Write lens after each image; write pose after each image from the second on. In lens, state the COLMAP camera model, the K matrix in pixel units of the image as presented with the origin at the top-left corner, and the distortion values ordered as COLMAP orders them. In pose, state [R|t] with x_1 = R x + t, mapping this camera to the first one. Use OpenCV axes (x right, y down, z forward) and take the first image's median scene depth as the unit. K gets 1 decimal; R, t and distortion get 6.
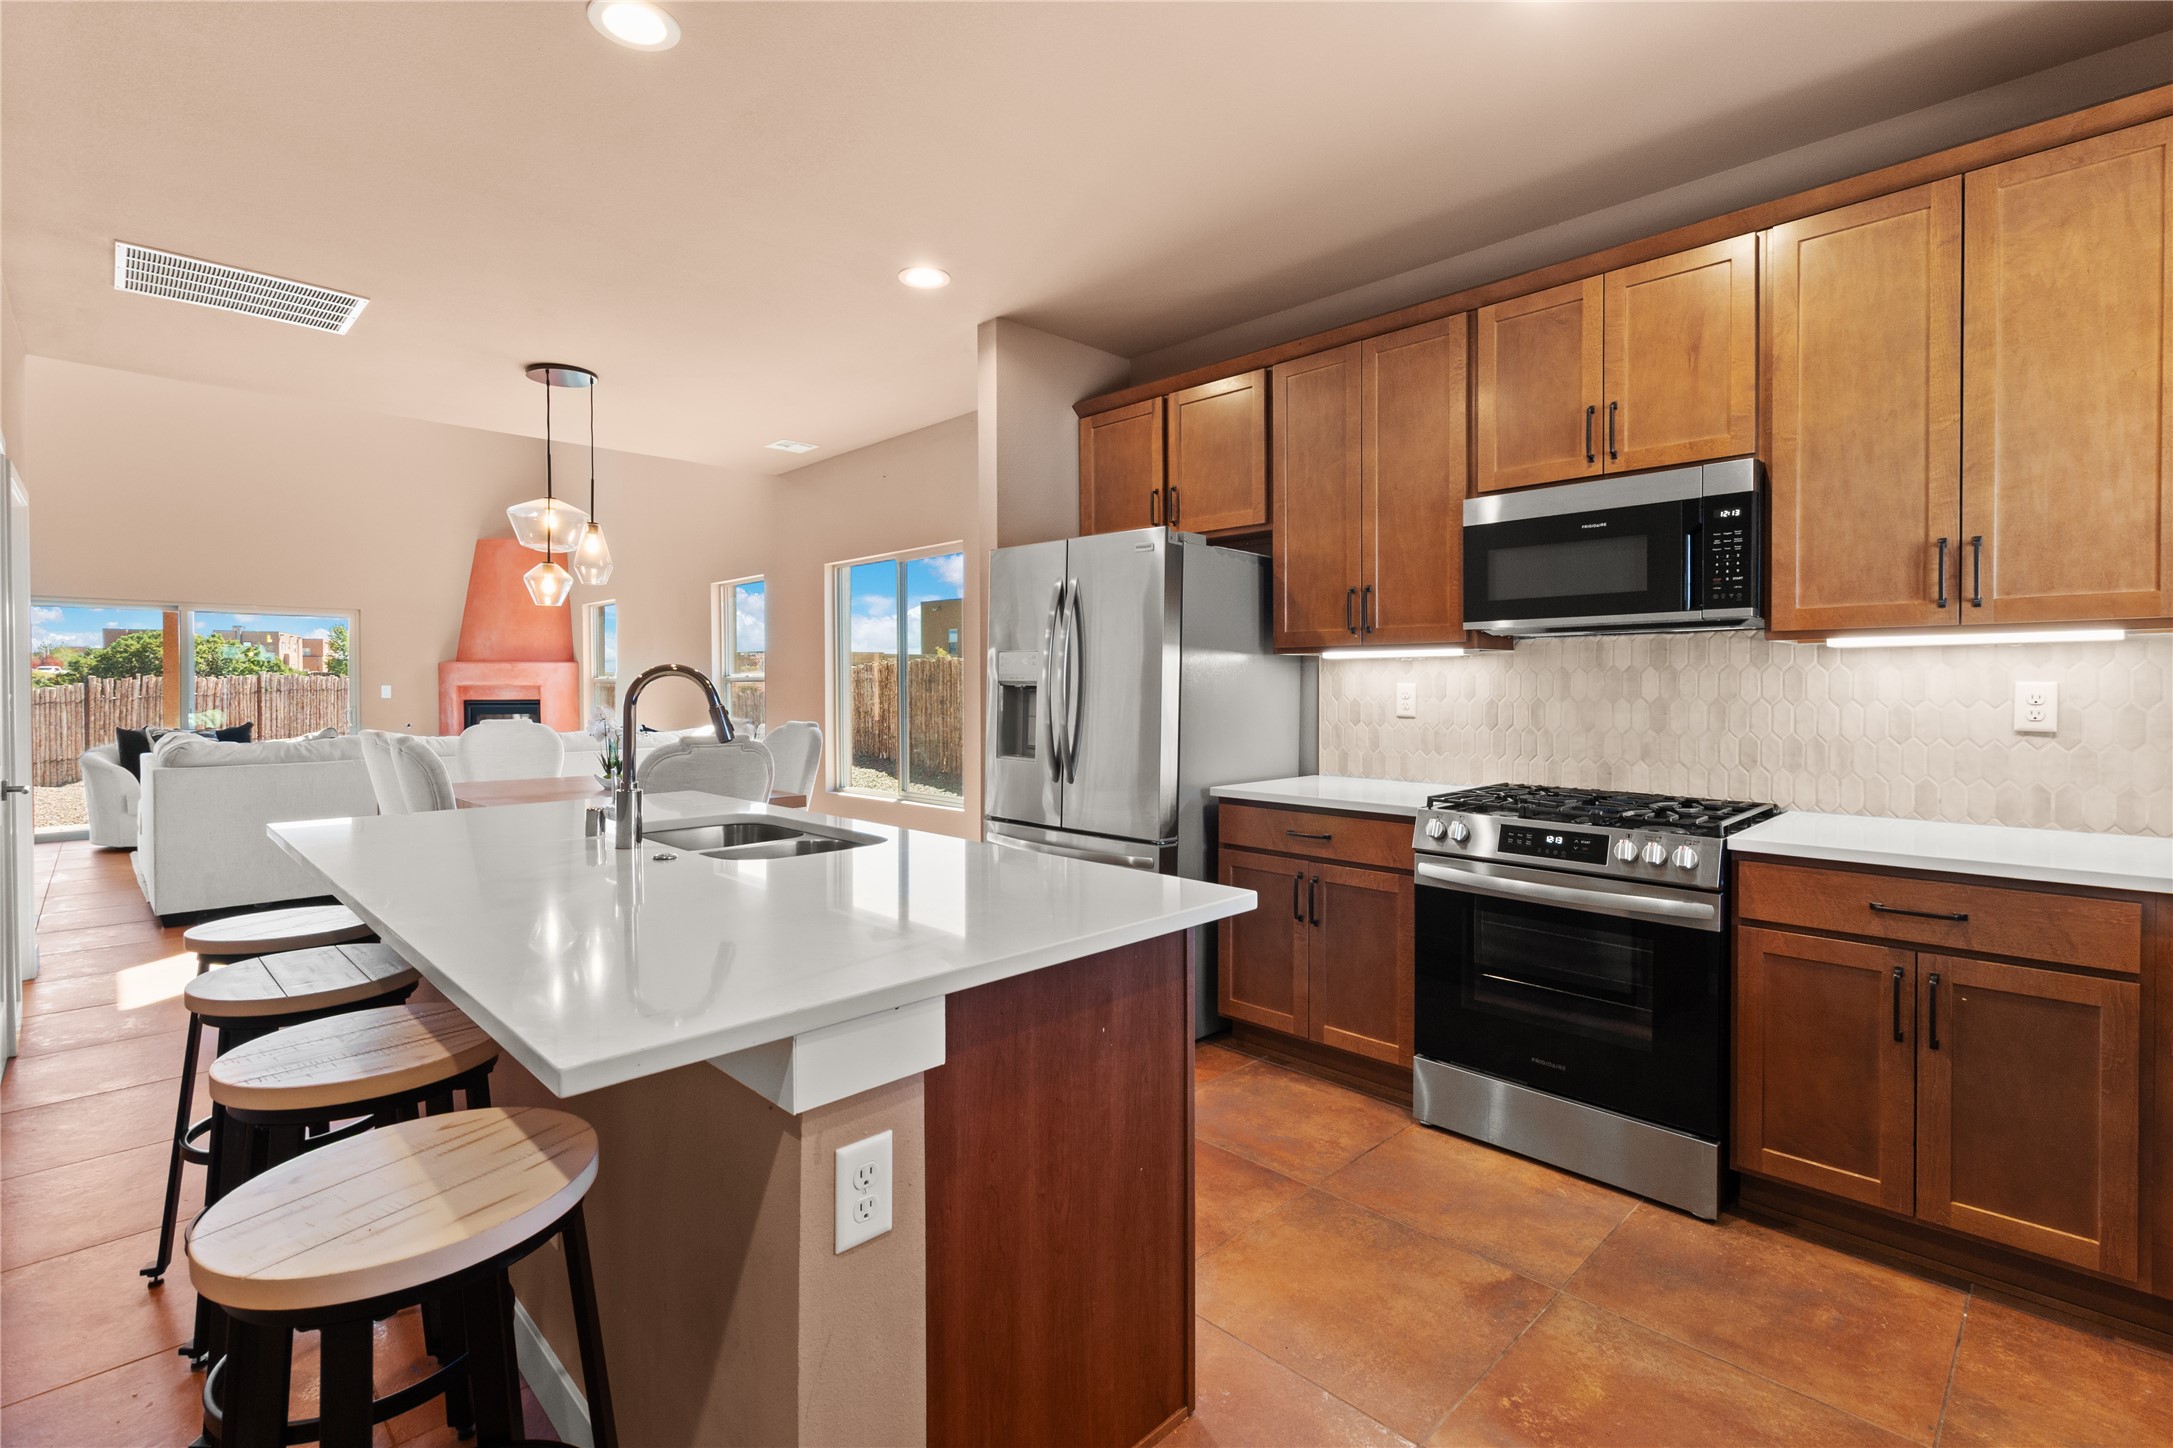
lens RADIAL K [[1007.0, 0, 1104.2], [0, 1007.0, 695.2], [0, 0, 1]] dist [0.008499, -0.000790]
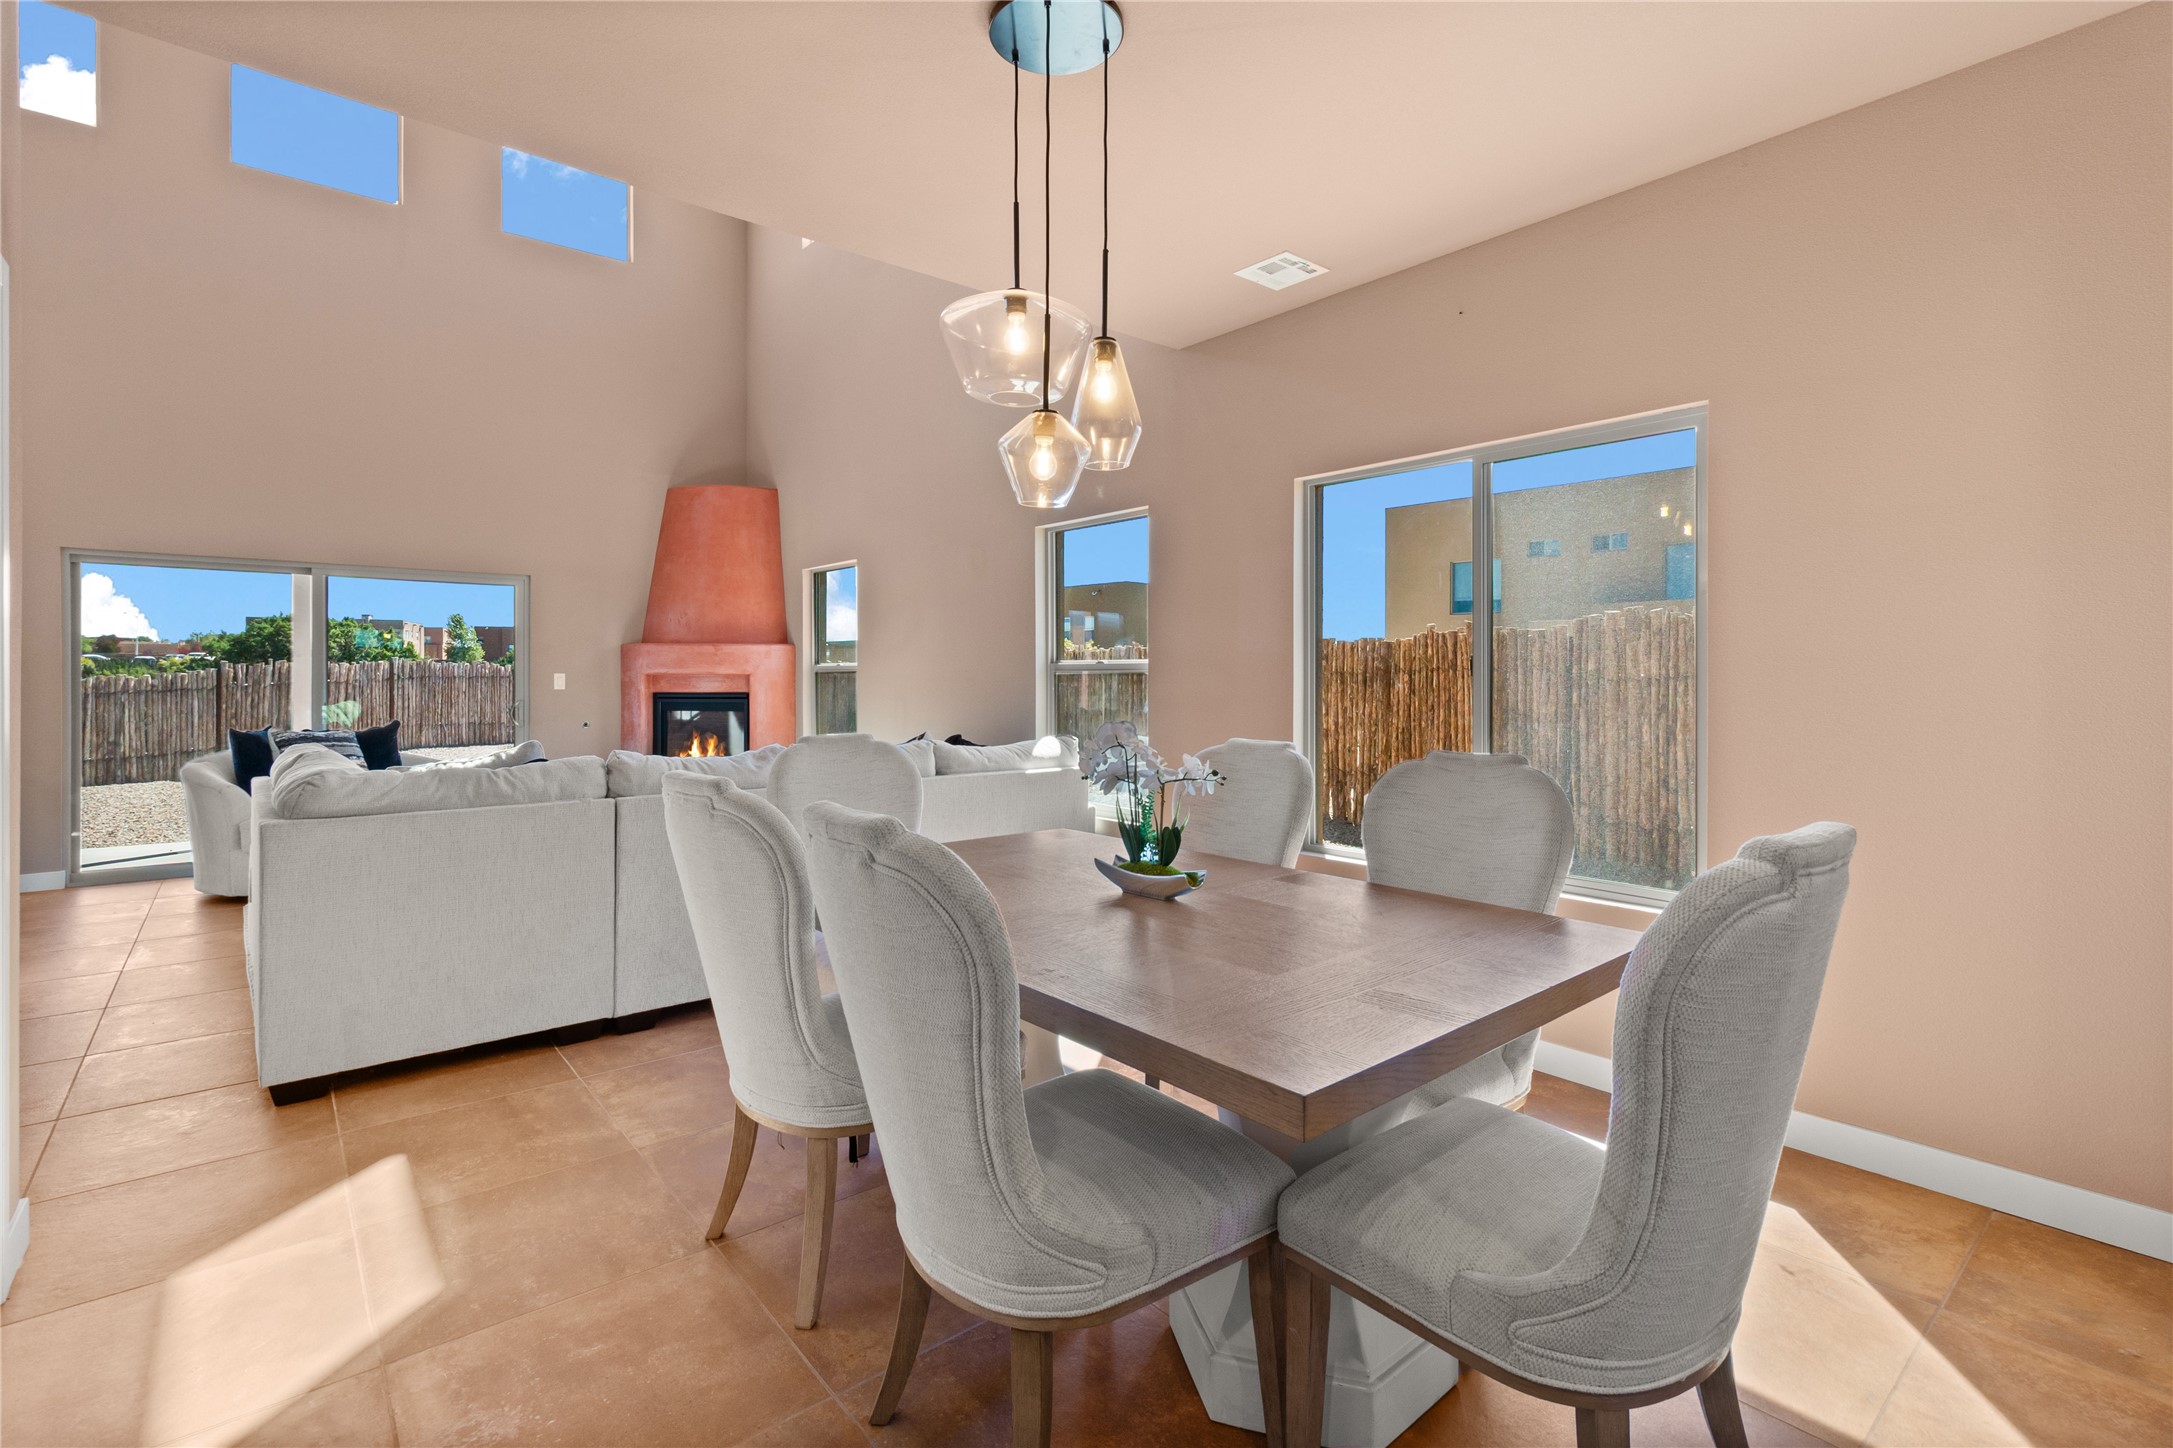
lens RADIAL K [[1007.0, 0, 1098.9], [0, 1007.0, 681.6], [0, 0, 1]] dist [0.008499, -0.000790]
pose [[0.996839, 0.006393, -0.079190, -0.606098], [-0.006743, 0.999969, -0.004164, -0.007704], [0.079161, 0.004685, 0.996851, 0.670460]]
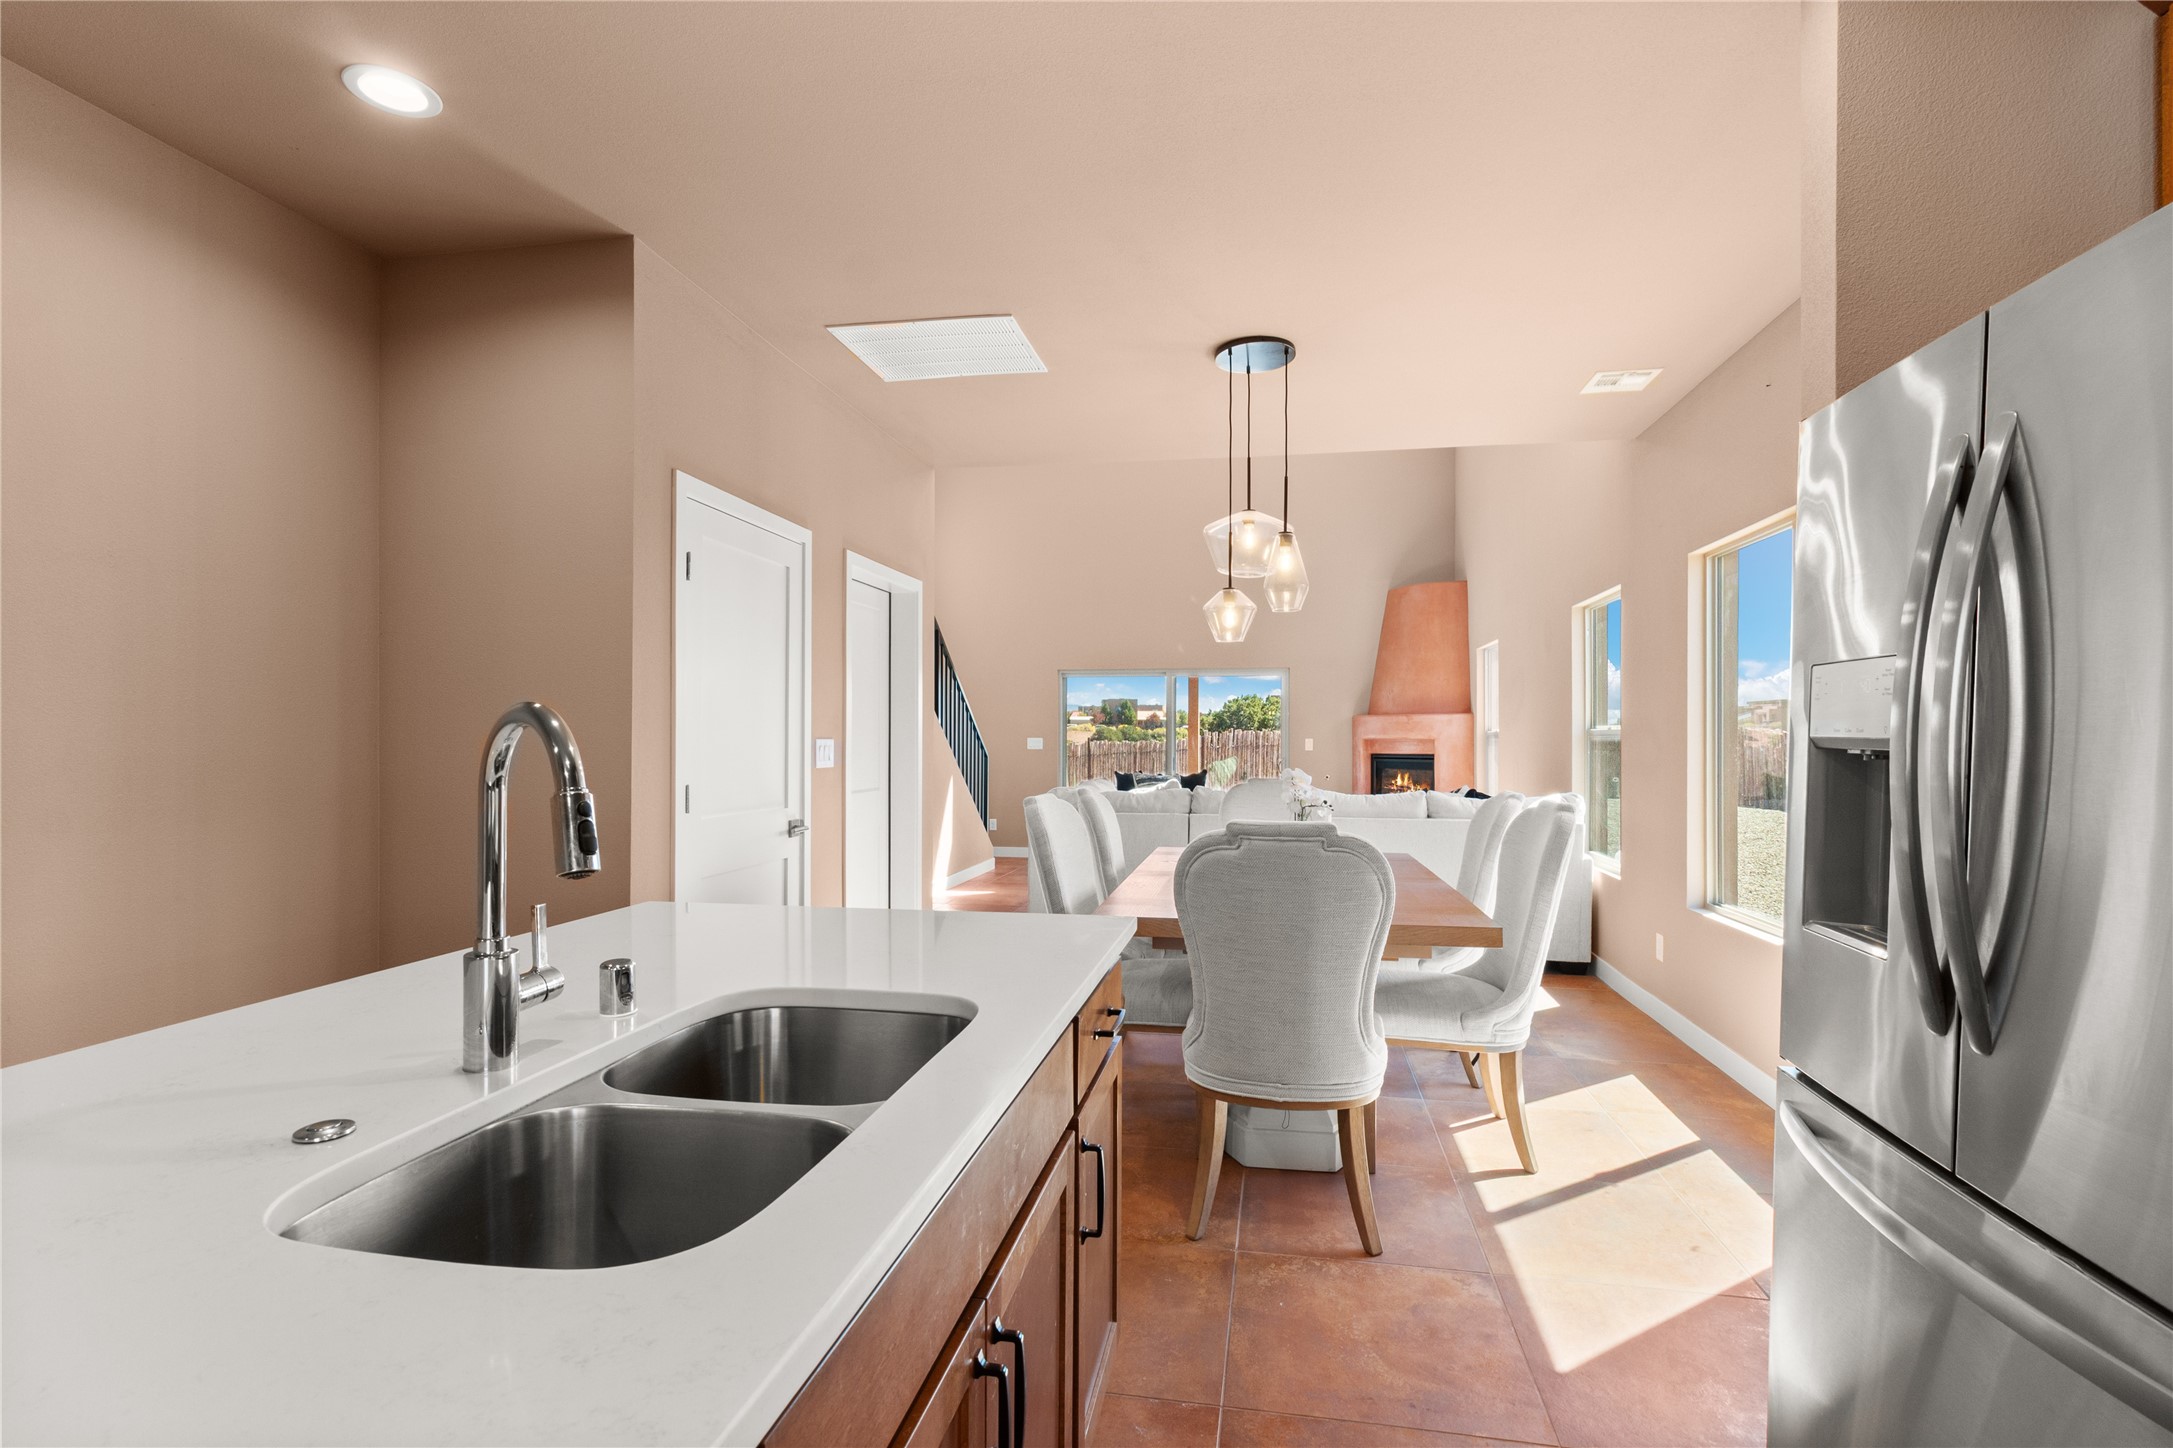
lens RADIAL K [[1007.0, 0, 1071.6], [0, 1007.0, 732.2], [0, 0, 1]] dist [0.008499, -0.000790]
pose [[0.552334, -0.000400, -0.833623, 0.064867], [-0.012650, 0.999881, -0.008861, -0.010014], [0.833527, 0.015440, 0.552263, 0.559911]]
